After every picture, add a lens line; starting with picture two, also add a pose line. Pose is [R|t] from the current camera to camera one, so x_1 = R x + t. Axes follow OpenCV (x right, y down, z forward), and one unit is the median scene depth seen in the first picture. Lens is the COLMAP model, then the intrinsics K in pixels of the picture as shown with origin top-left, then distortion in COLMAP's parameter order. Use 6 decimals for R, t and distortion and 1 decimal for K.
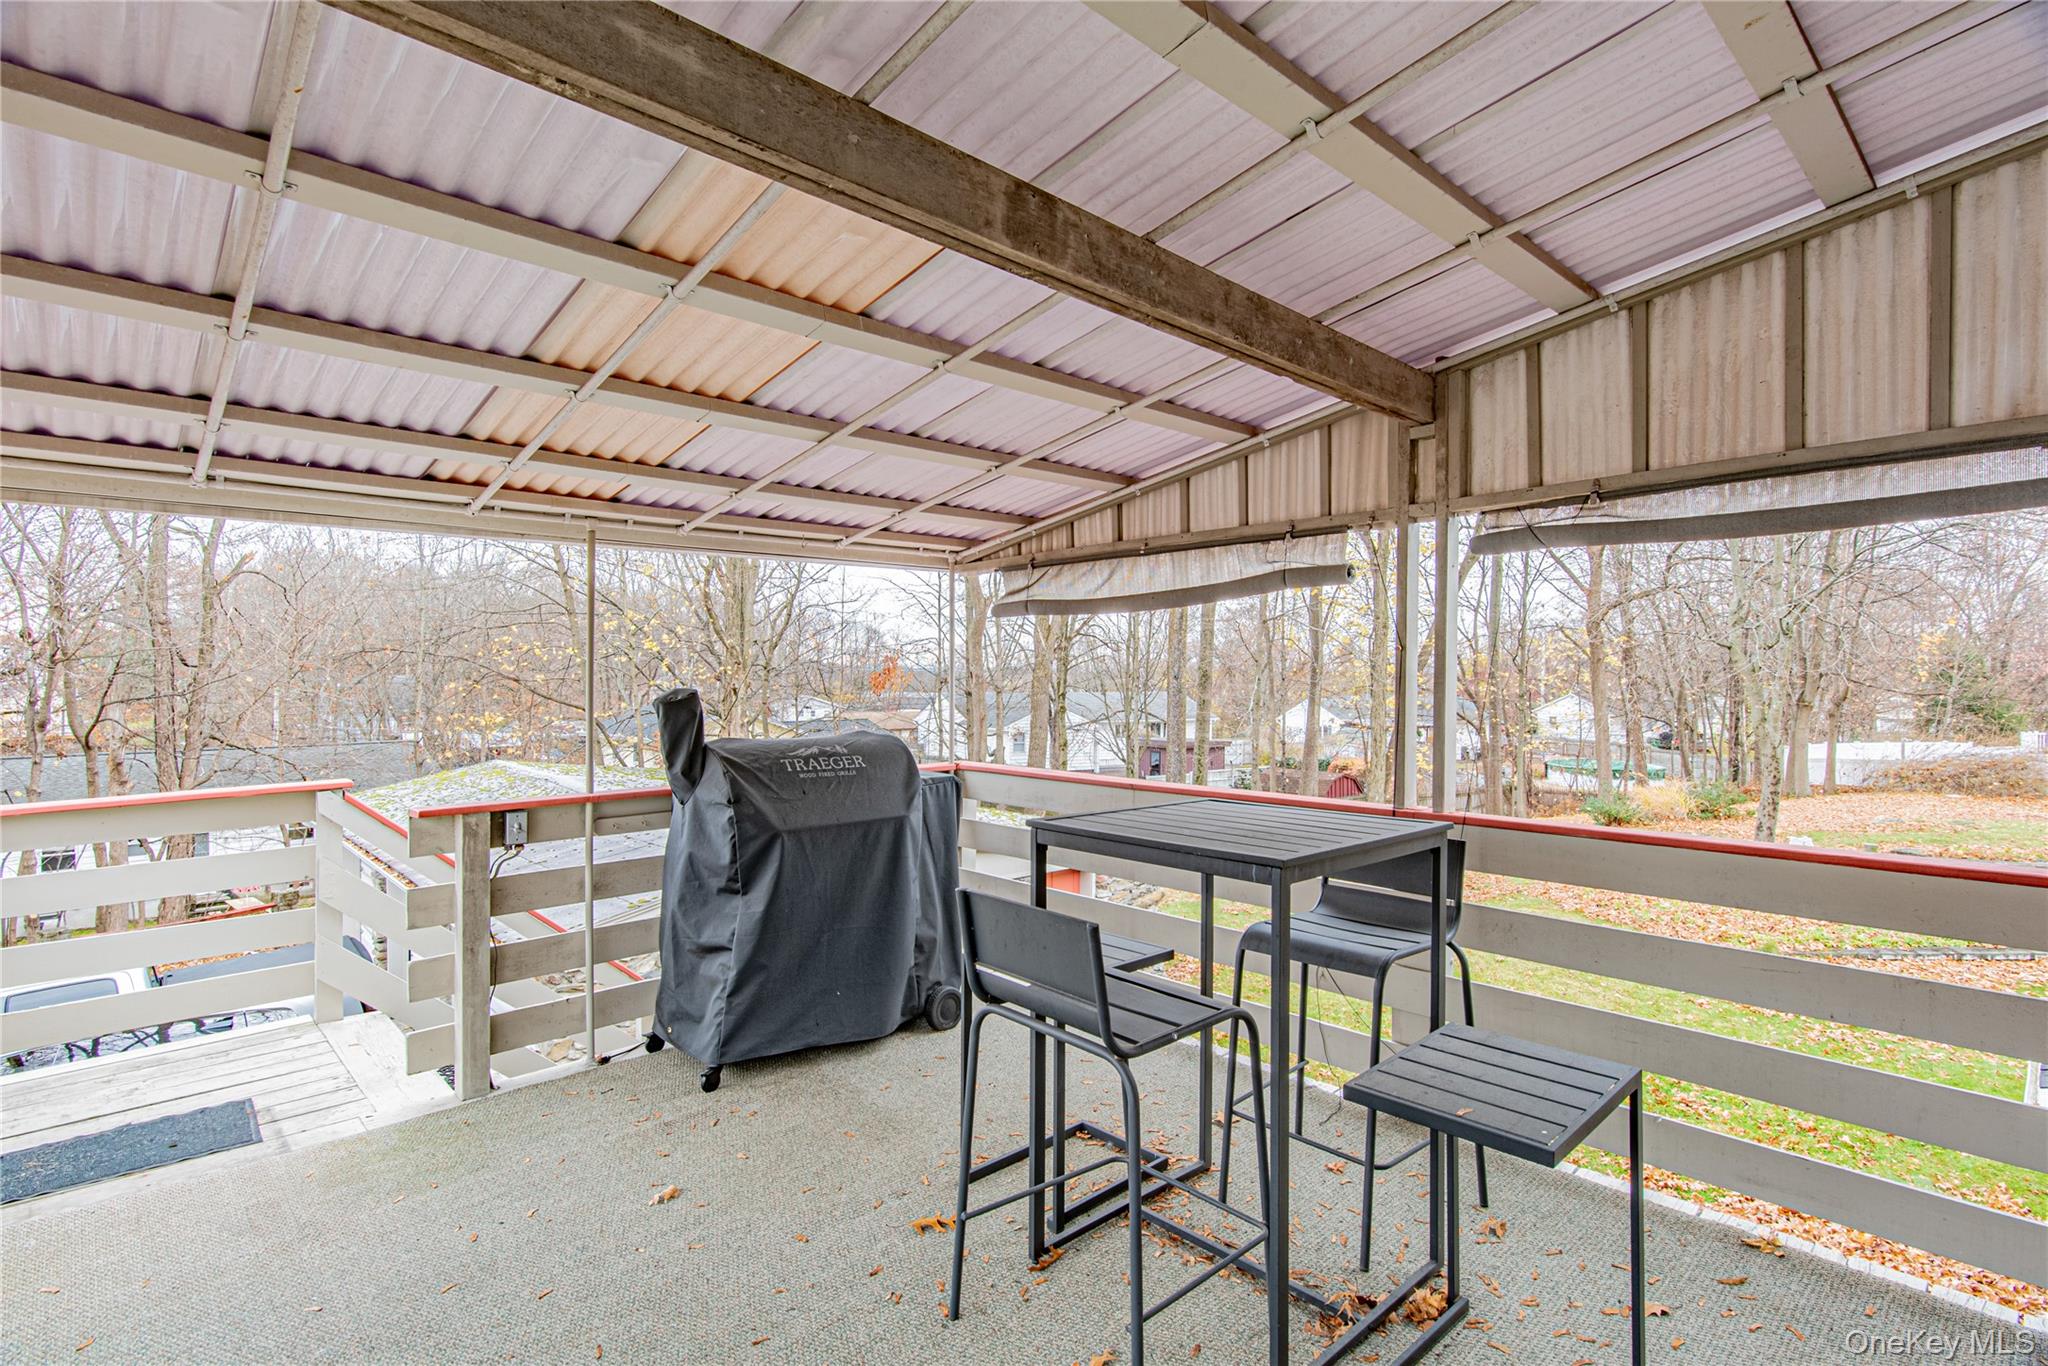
lens RADIAL K [[999.8, 0, 1019.0], [0, 999.8, 683.0], [0, 0, 1]] dist [0.003907, 0.000102]
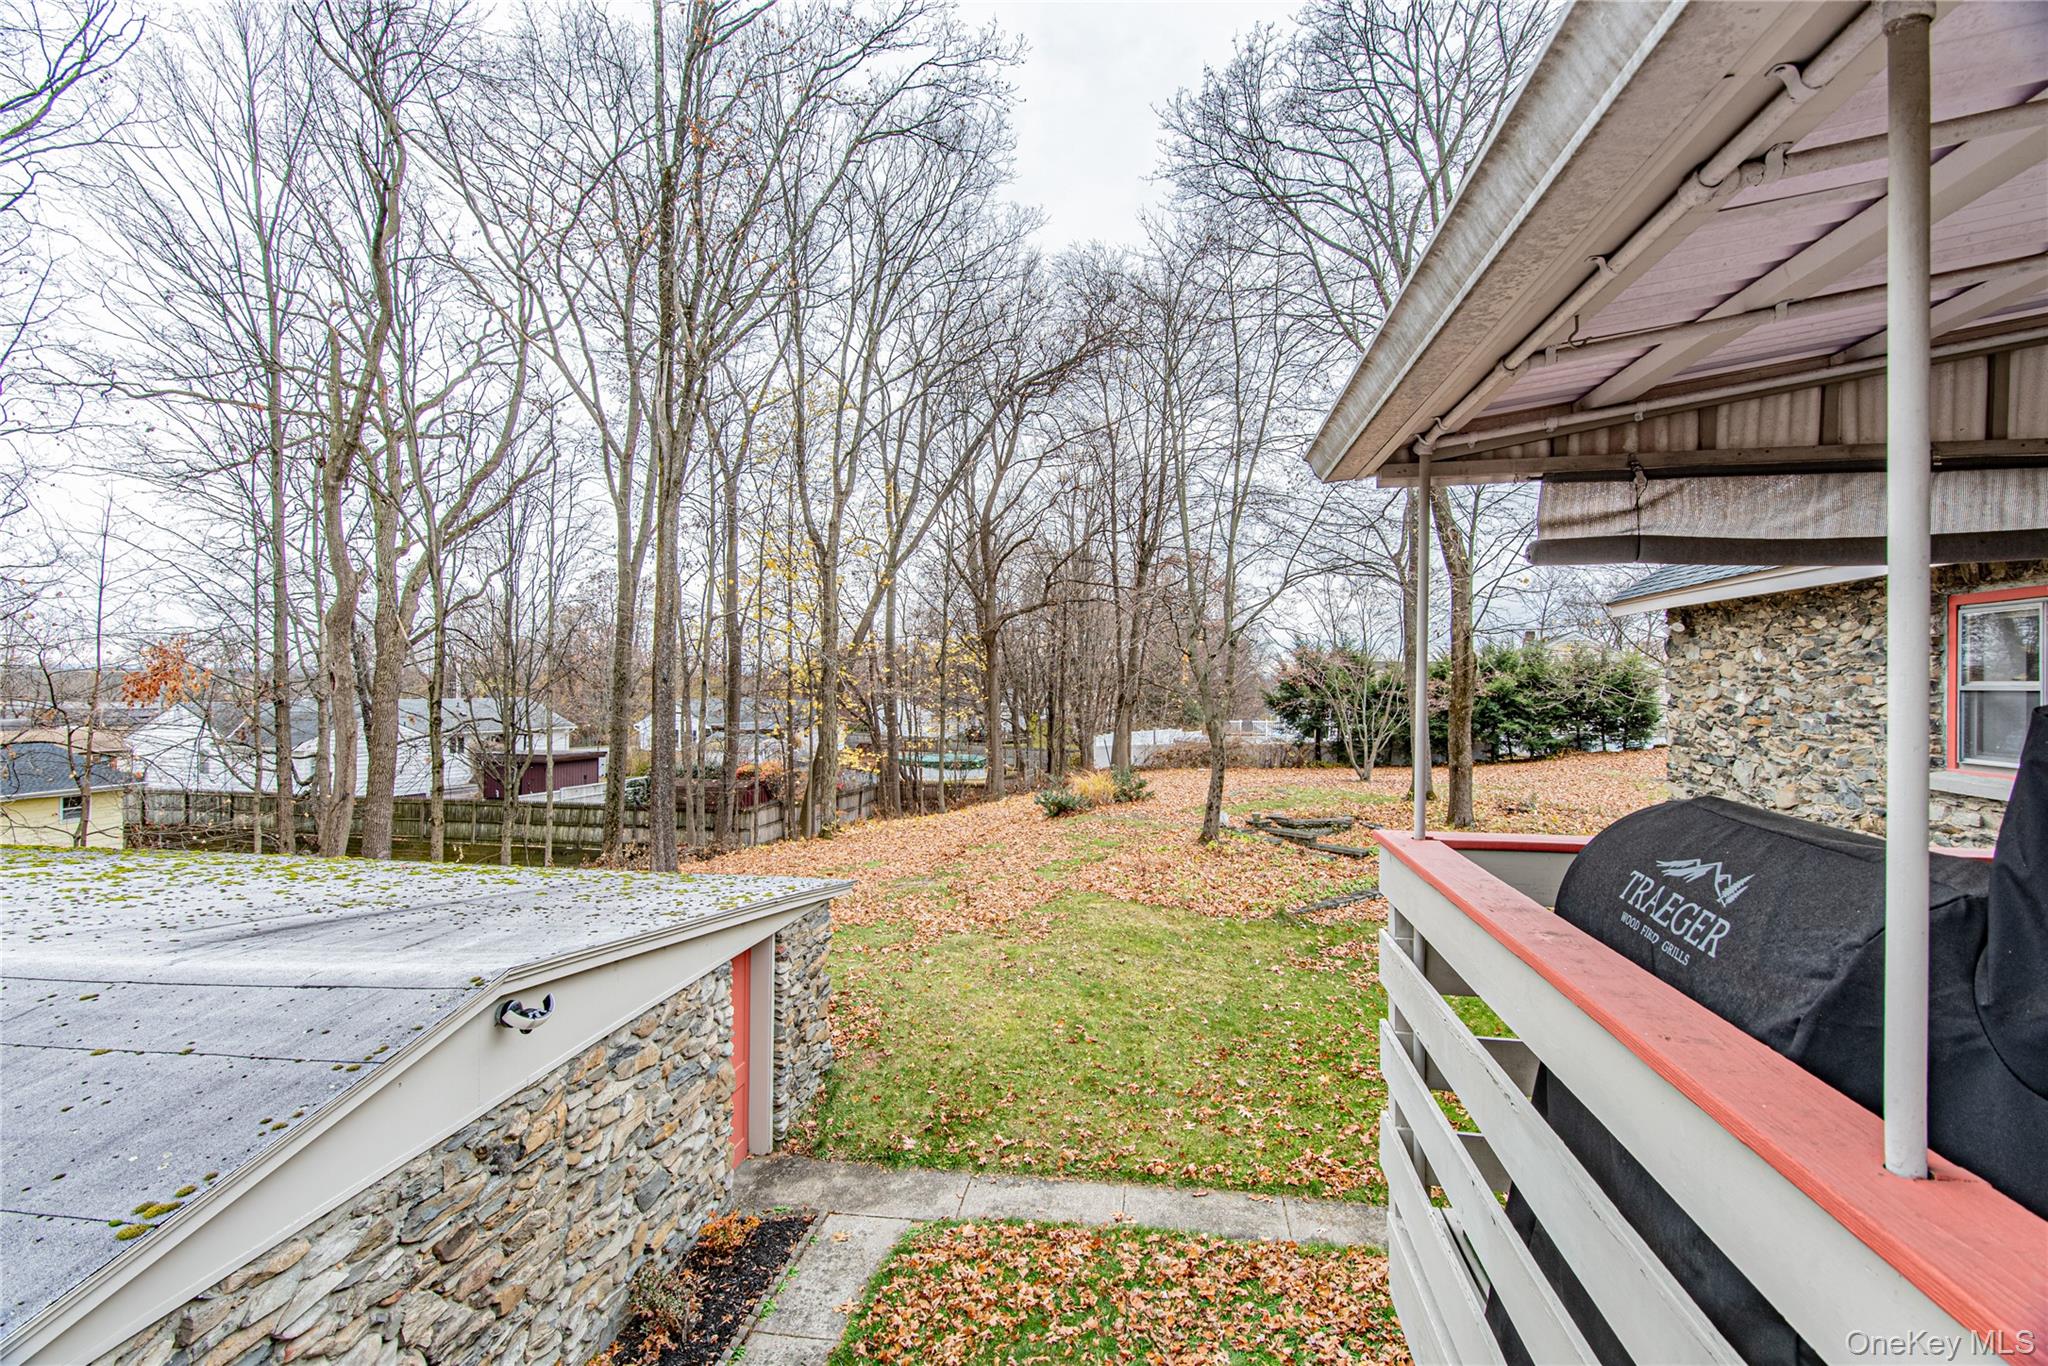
lens RADIAL K [[999.8, 0, 1019.0], [0, 999.8, 683.0], [0, 0, 1]] dist [0.003907, 0.000102]
pose [[0.775019, -0.000219, 0.631938, -0.750374], [0.002550, 0.999993, -0.002780, -0.001136], [-0.631932, 0.003766, 0.775014, 0.984564]]
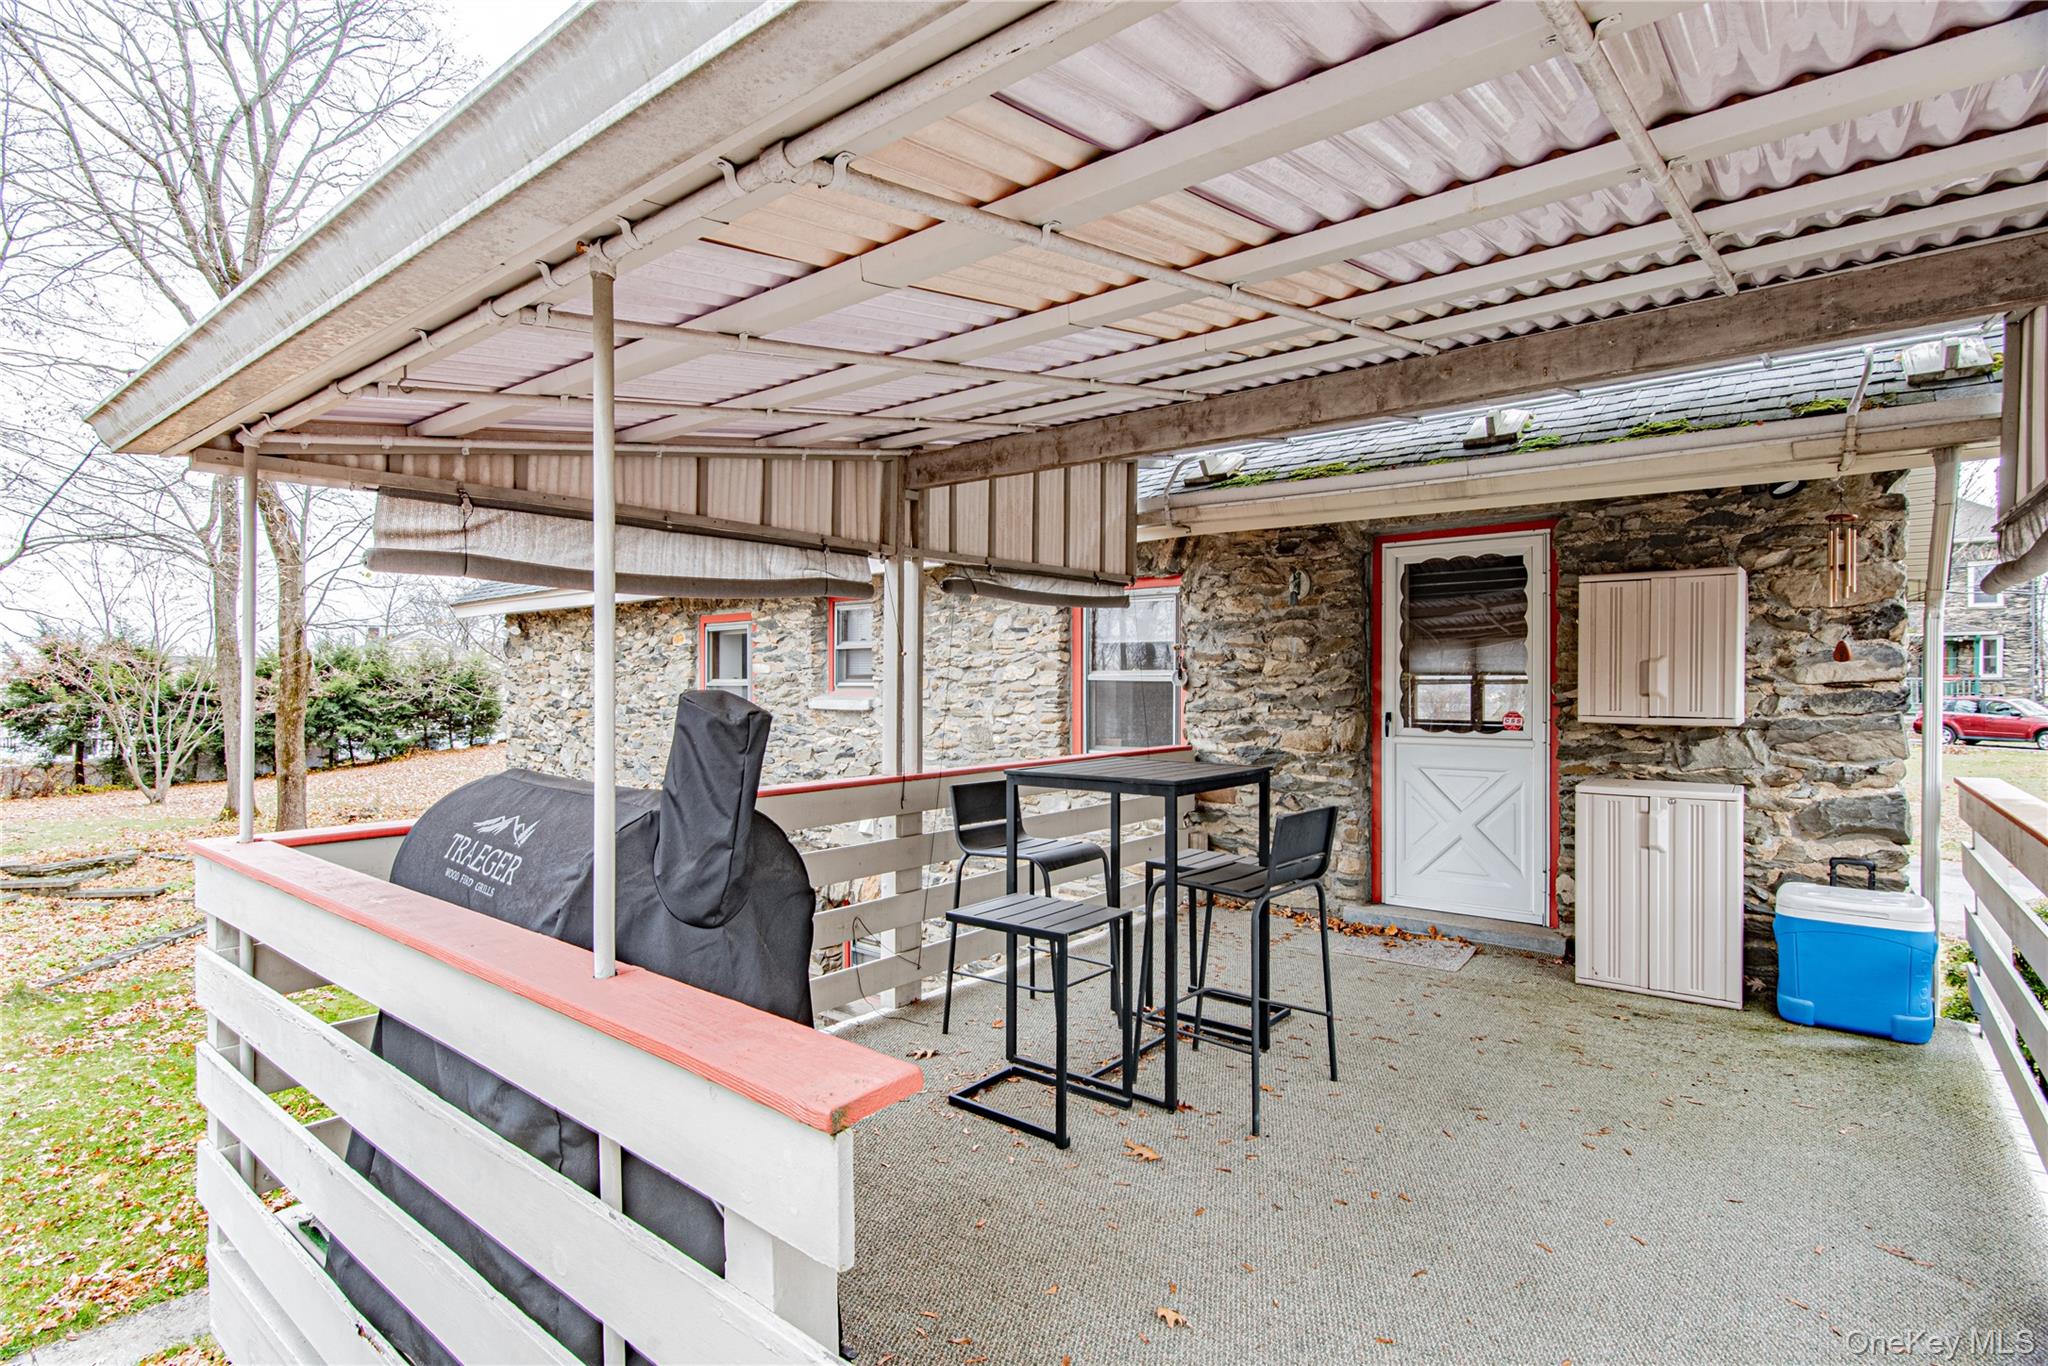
lens RADIAL K [[999.8, 0, 1019.0], [0, 999.8, 683.0], [0, 0, 1]] dist [0.003907, 0.000102]
pose [[-0.156761, -0.002795, 0.987633, -0.845775], [0.007253, 0.999966, 0.003981, -0.000074], [-0.987610, 0.007788, -0.156735, 0.937887]]
